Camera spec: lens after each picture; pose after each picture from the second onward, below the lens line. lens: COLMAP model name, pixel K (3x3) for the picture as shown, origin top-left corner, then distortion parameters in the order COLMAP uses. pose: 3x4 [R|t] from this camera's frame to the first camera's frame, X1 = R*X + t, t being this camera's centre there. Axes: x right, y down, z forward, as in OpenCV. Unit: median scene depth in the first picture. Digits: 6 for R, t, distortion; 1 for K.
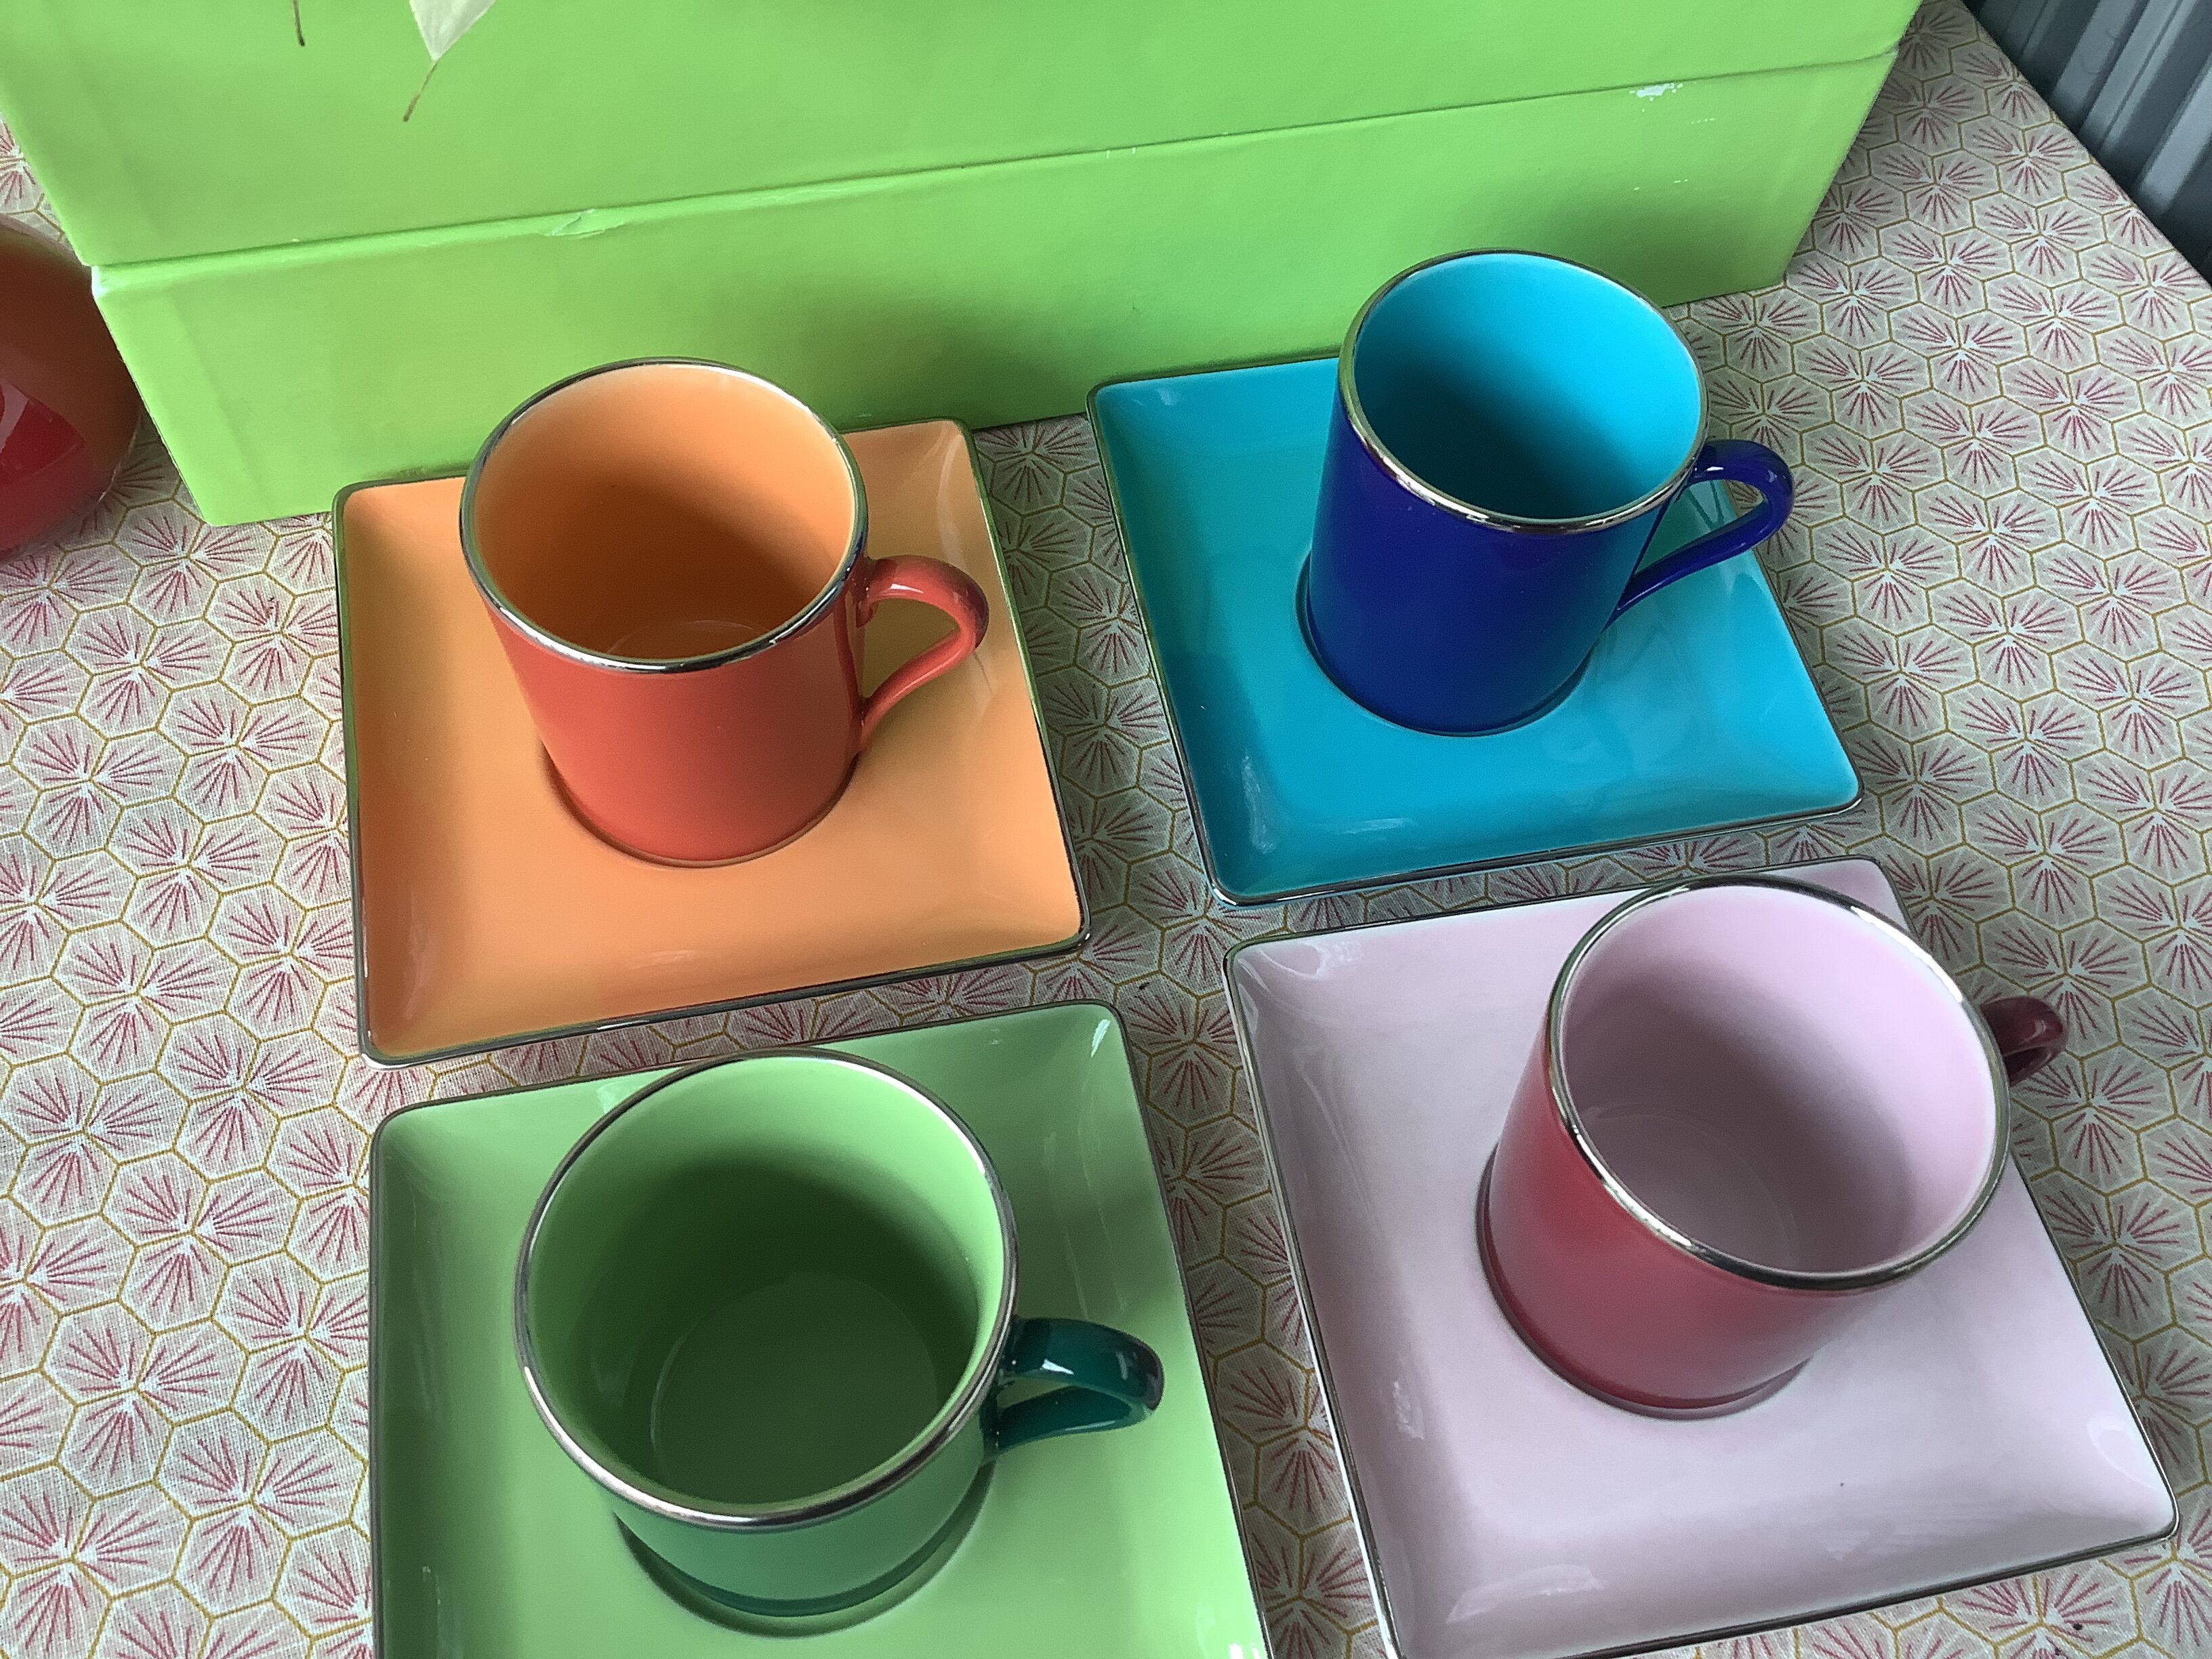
lens RADIAL K [[2030.3, 0, 1106.0], [0, 2030.3, 829.5], [0, 0, 1]] dist [0.040651, -0.082451]
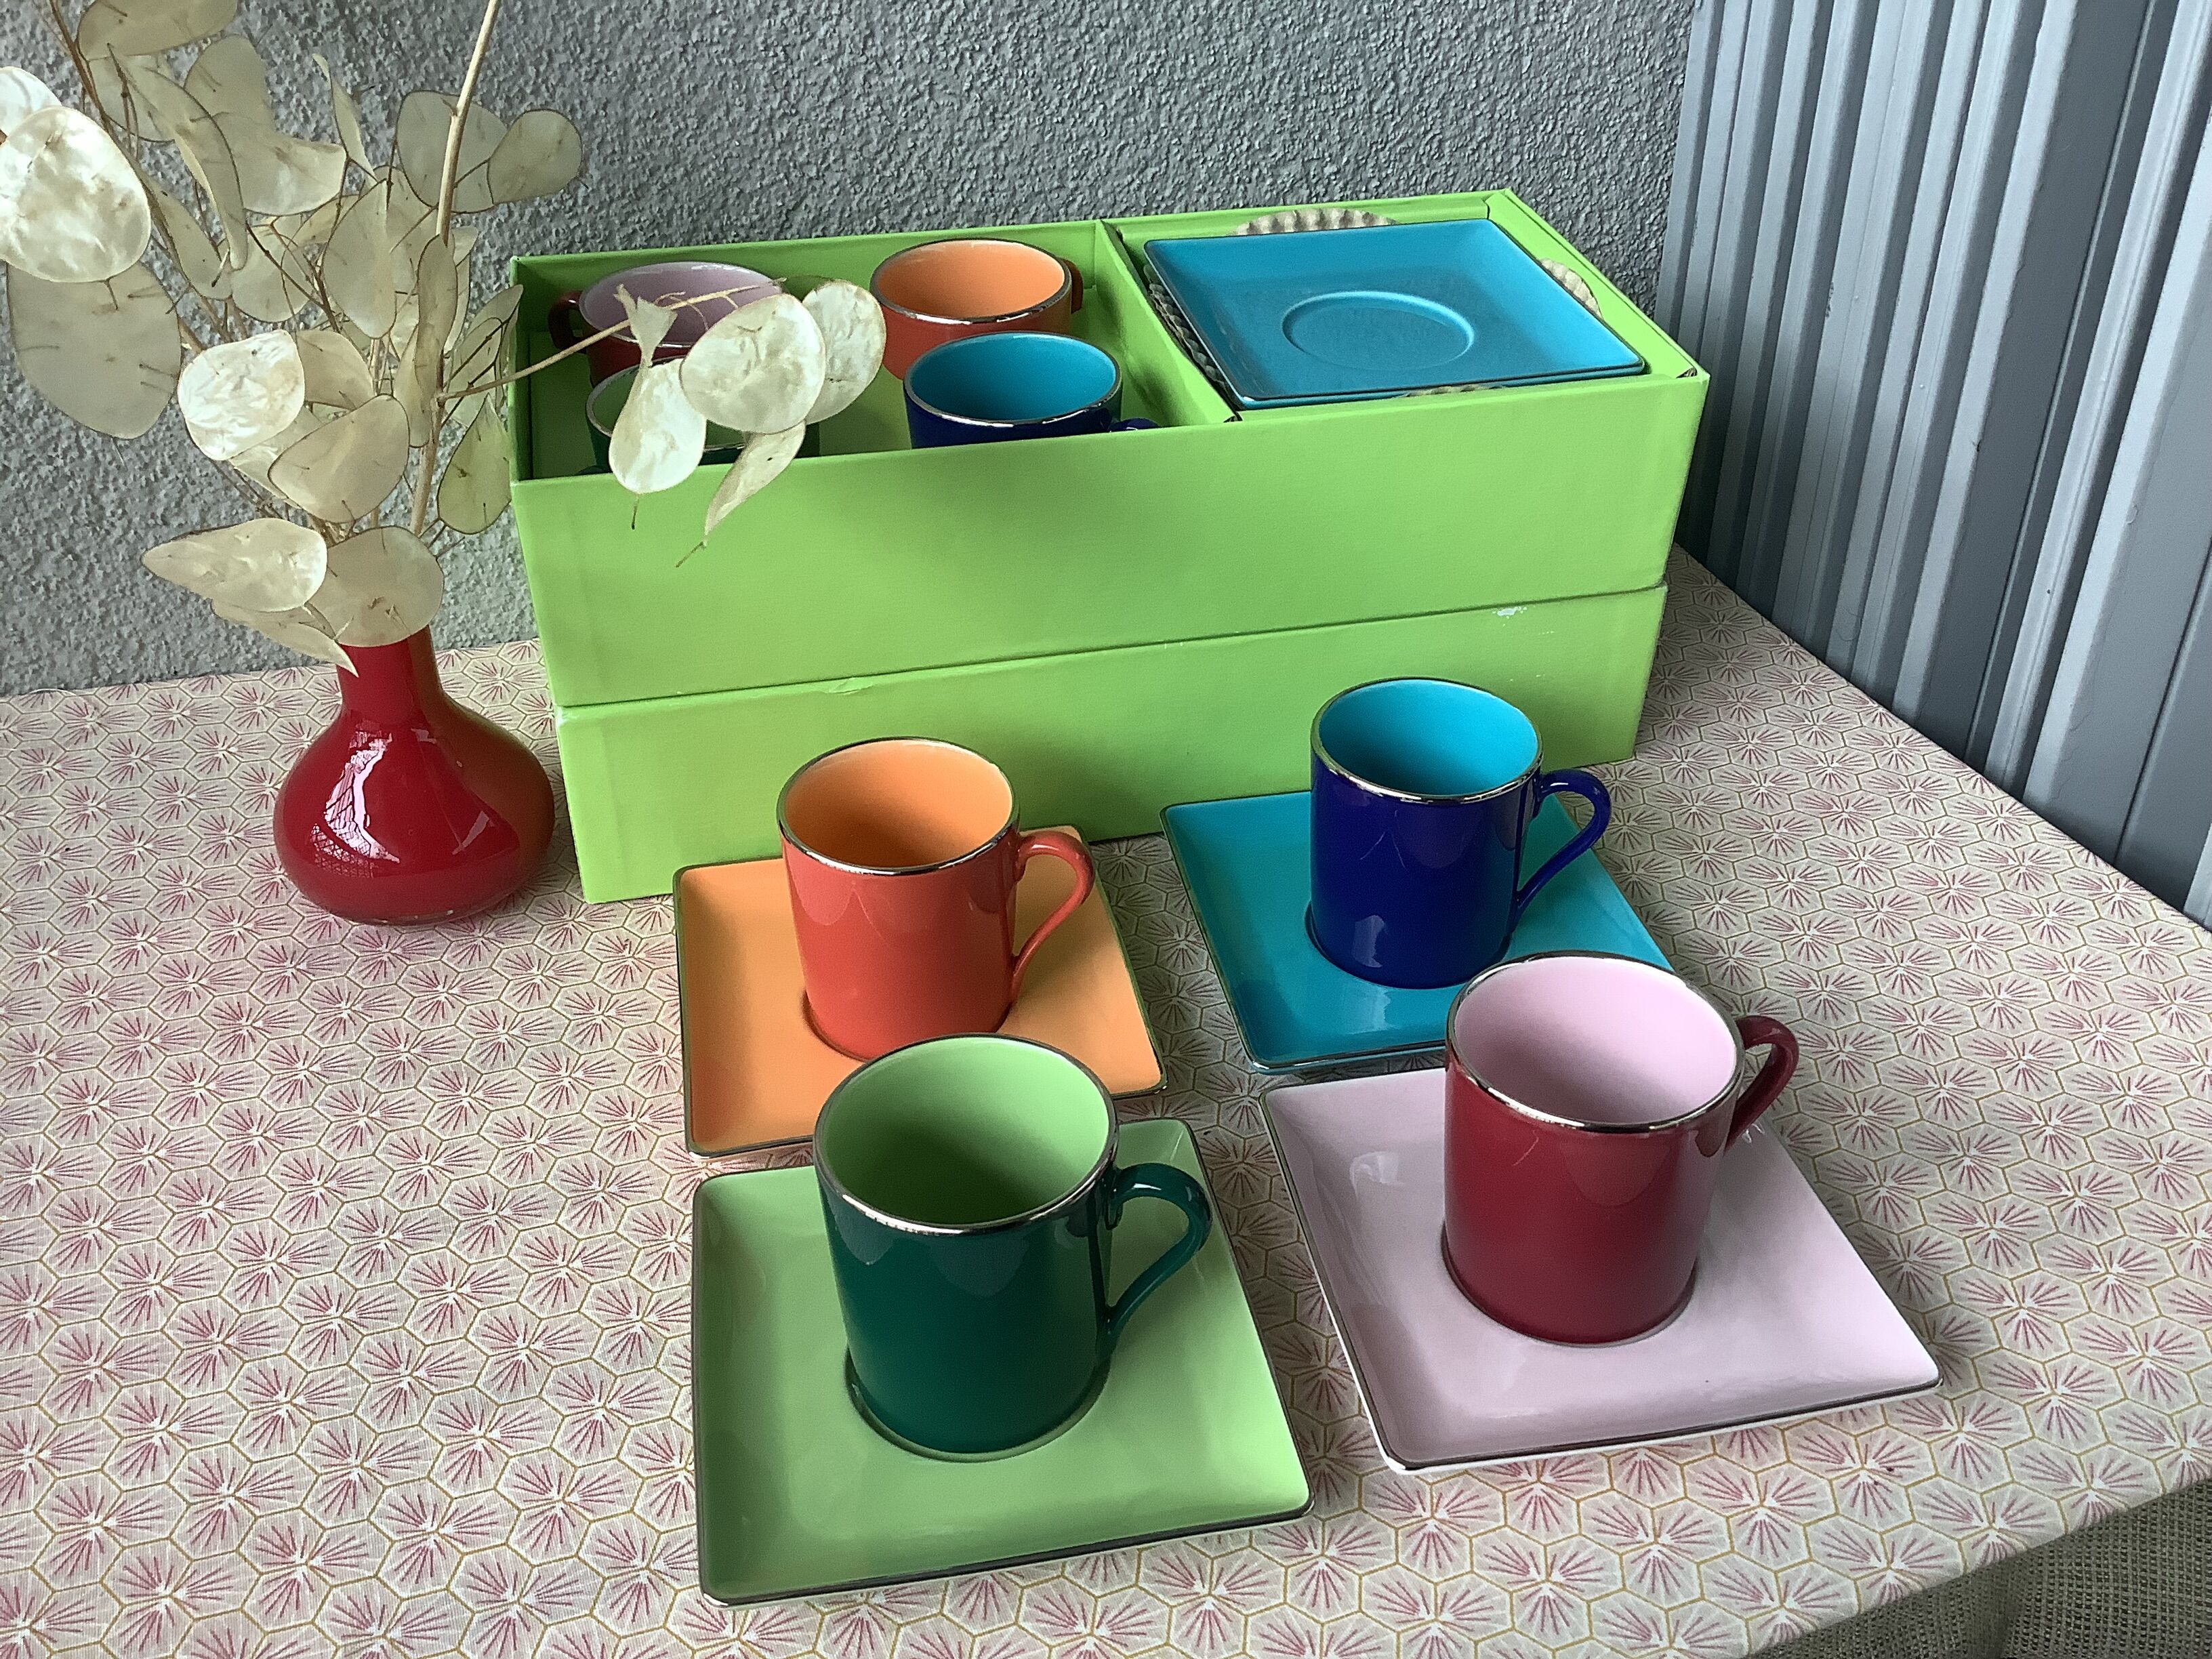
lens RADIAL K [[2007.6, 0, 1112.5], [0, 2007.6, 813.0], [0, 0, 1]] dist [0.186174, -0.391239]
pose [[0.998020, -0.043857, -0.045080, 0.026693], [0.020378, 0.903581, -0.427932, 0.496440], [0.059501, 0.426166, 0.902686, -0.417688]]
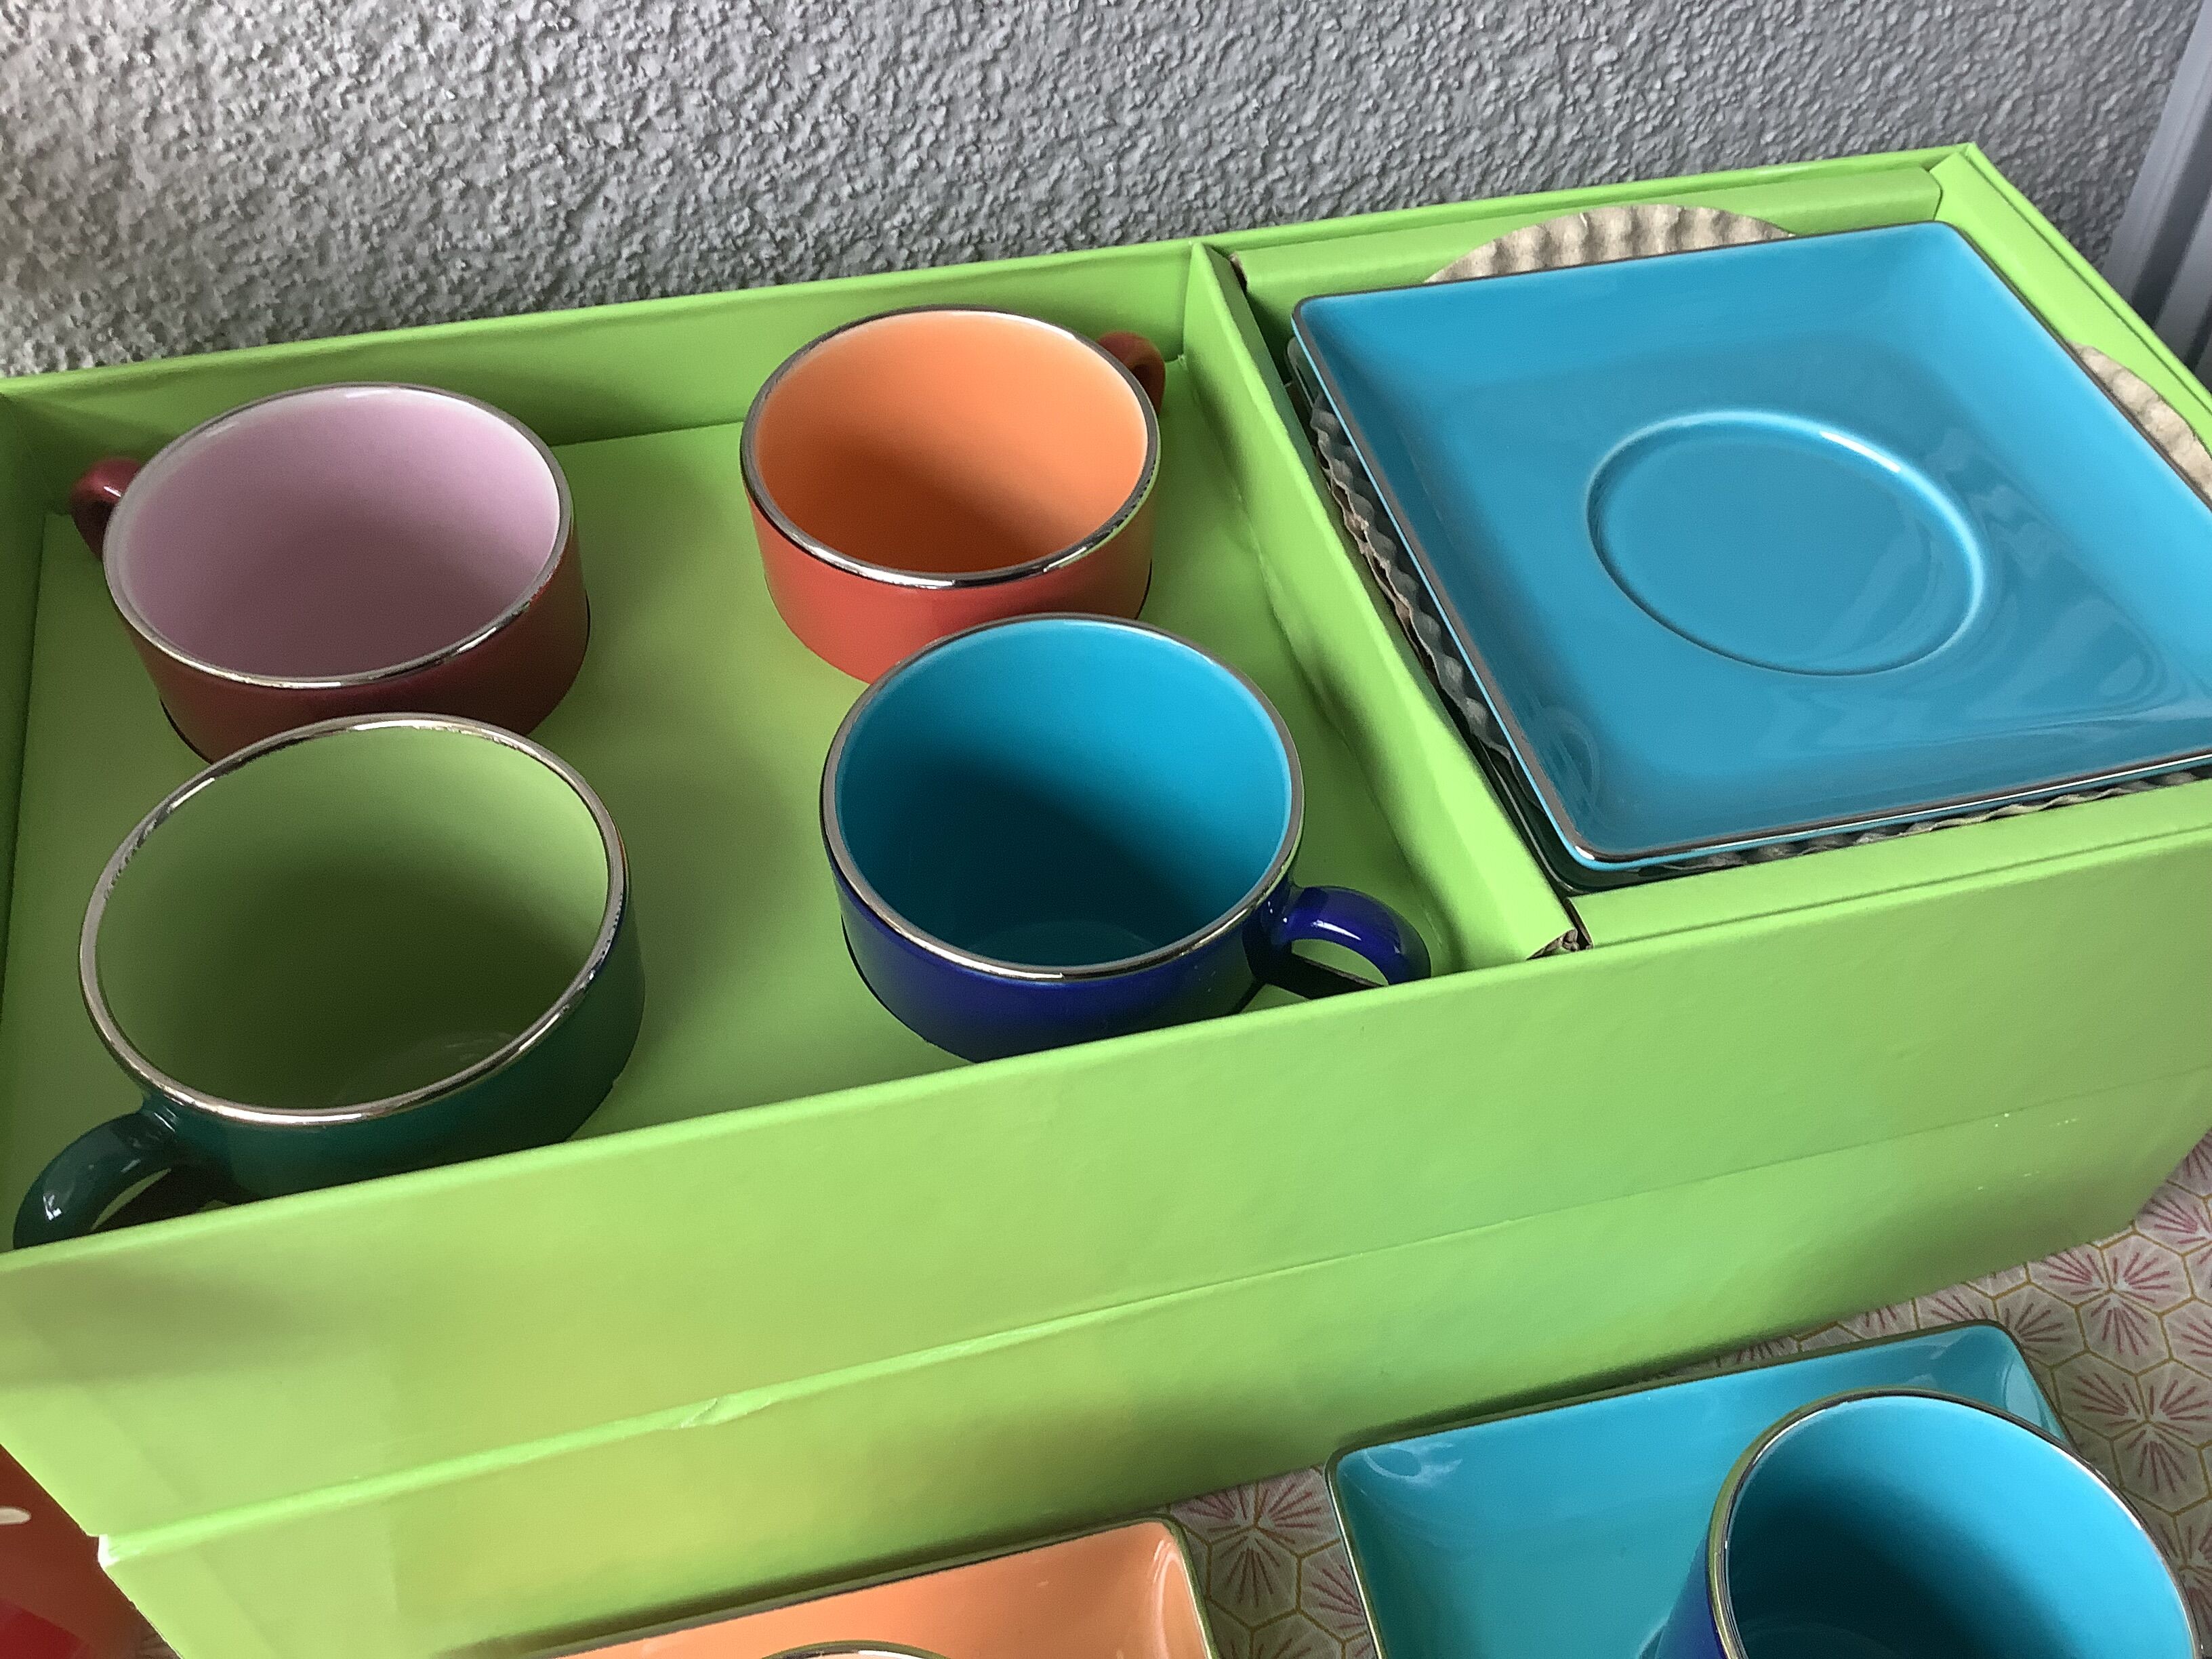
lens RADIAL K [[2030.3, 0, 1106.0], [0, 2030.3, 829.5], [0, 0, 1]] dist [0.040651, -0.082451]
pose [[0.999085, -0.035444, -0.023941, -0.075068], [0.029732, 0.977887, -0.207012, -0.340431], [0.030749, 0.206111, 0.978045, 0.179875]]
